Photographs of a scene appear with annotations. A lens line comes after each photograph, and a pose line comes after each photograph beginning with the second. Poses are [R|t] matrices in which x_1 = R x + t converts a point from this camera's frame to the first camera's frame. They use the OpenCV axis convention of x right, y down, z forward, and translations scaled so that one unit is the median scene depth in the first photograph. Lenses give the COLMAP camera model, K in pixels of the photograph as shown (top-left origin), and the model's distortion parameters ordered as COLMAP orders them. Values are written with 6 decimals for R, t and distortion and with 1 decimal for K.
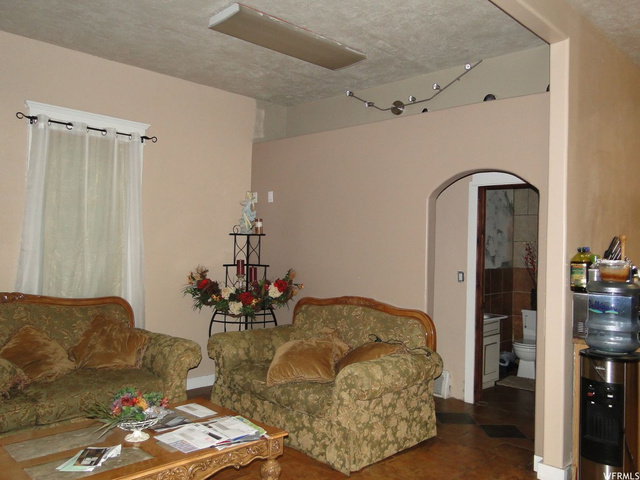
lens RADIAL K [[534.7, 0, 320.4], [0, 534.7, 239.6], [0, 0, 1]] dist [0.014310, -0.014998]
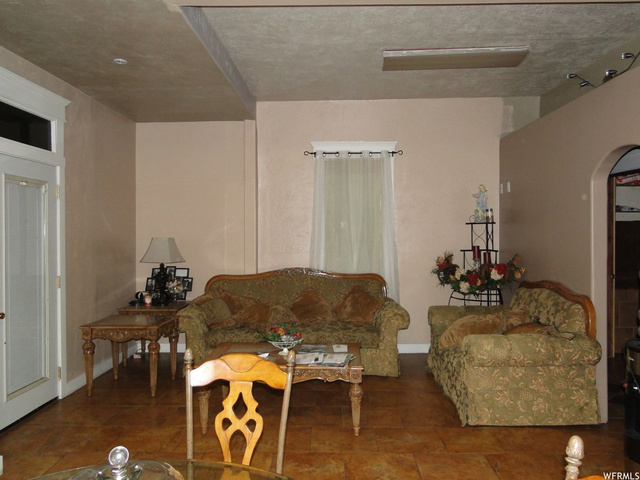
lens RADIAL K [[534.7, 0, 320.6], [0, 534.7, 240.4], [0, 0, 1]] dist [0.014310, -0.014998]
pose [[0.678305, -0.015369, -0.734620, 0.592662], [0.034276, 0.999355, 0.010741, 0.003851], [0.733981, -0.032466, 0.678394, -0.019288]]
